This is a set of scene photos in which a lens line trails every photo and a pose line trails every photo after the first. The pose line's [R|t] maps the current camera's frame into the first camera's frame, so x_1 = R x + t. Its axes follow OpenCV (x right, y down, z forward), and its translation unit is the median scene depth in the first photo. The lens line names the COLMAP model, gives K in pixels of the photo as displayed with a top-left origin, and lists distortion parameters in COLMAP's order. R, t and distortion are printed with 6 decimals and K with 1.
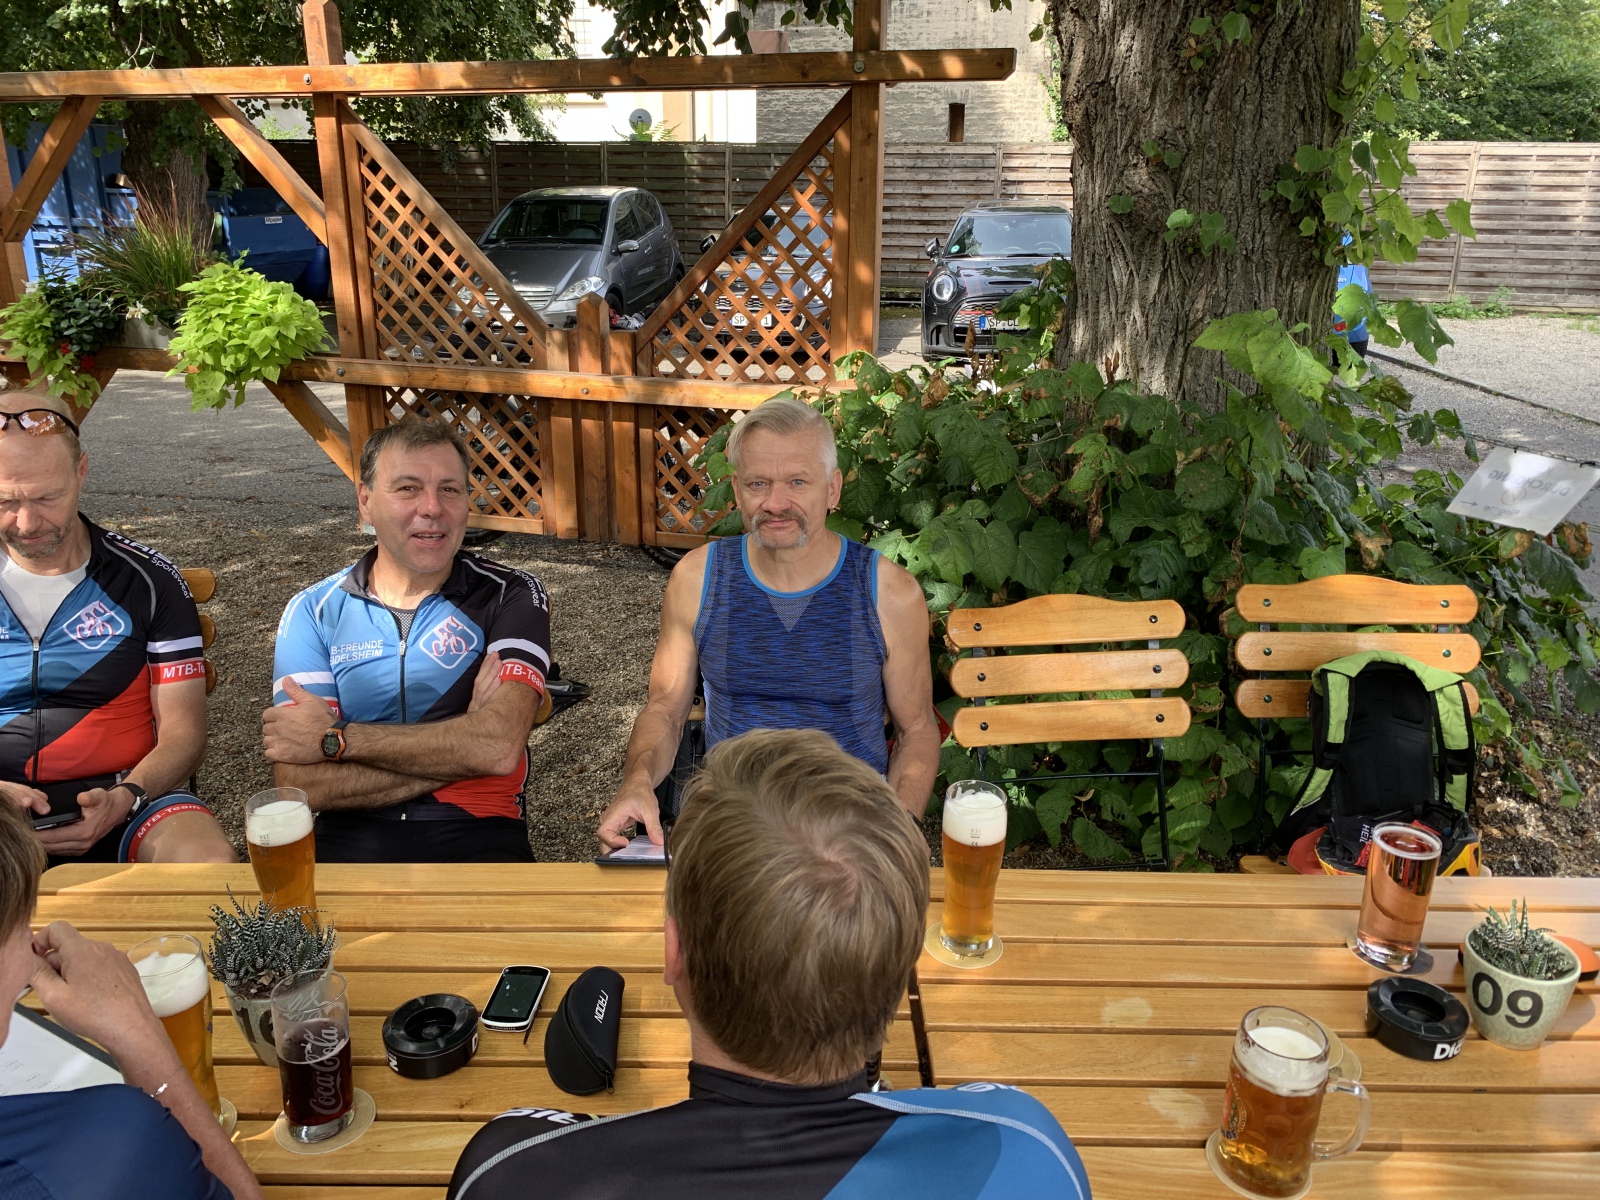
lens RADIAL K [[1251.4, 0, 791.0], [0, 1251.4, 566.8], [0, 0, 1]] dist [-0.004490, 0.001401]
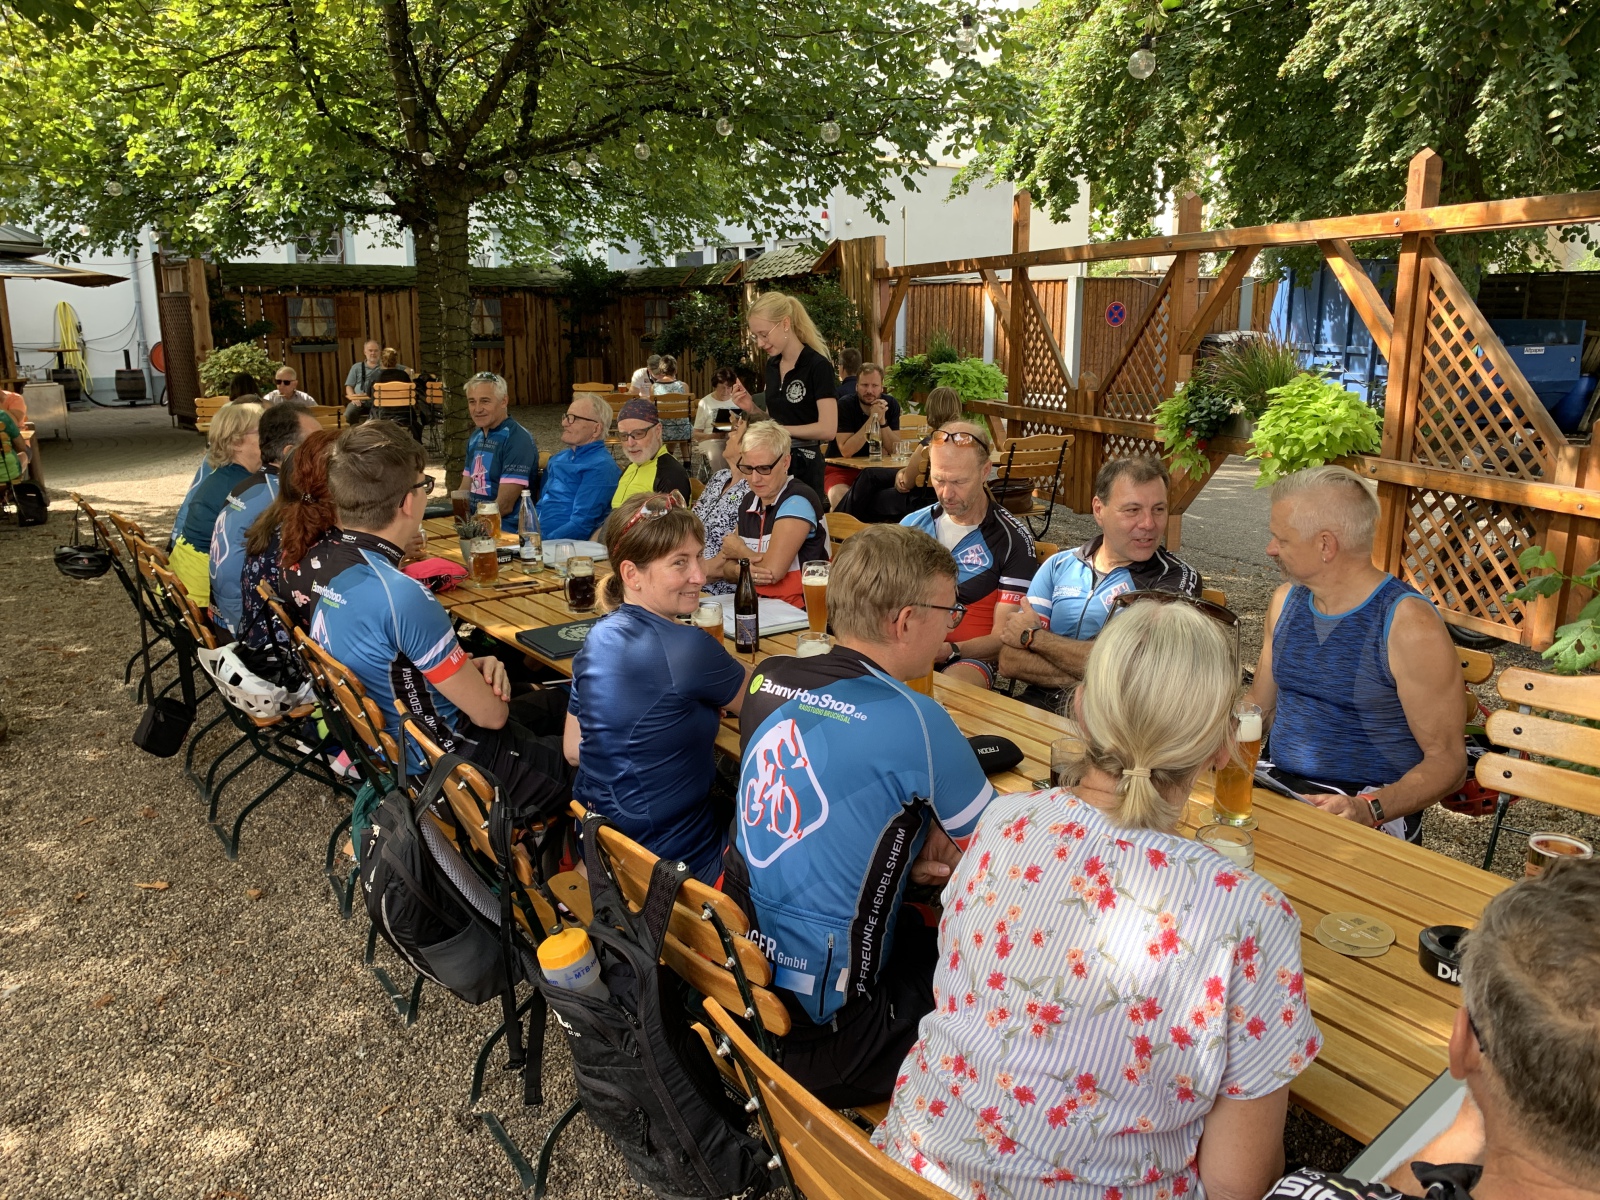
lens RADIAL K [[1251.4, 0, 798.5], [0, 1251.4, 596.6], [0, 0, 1]] dist [-0.004490, 0.001401]
pose [[0.558749, 0.174446, -0.810783, 0.305910], [-0.238812, 0.970062, 0.044140, 0.034878], [0.794209, 0.168962, 0.583681, -0.076891]]
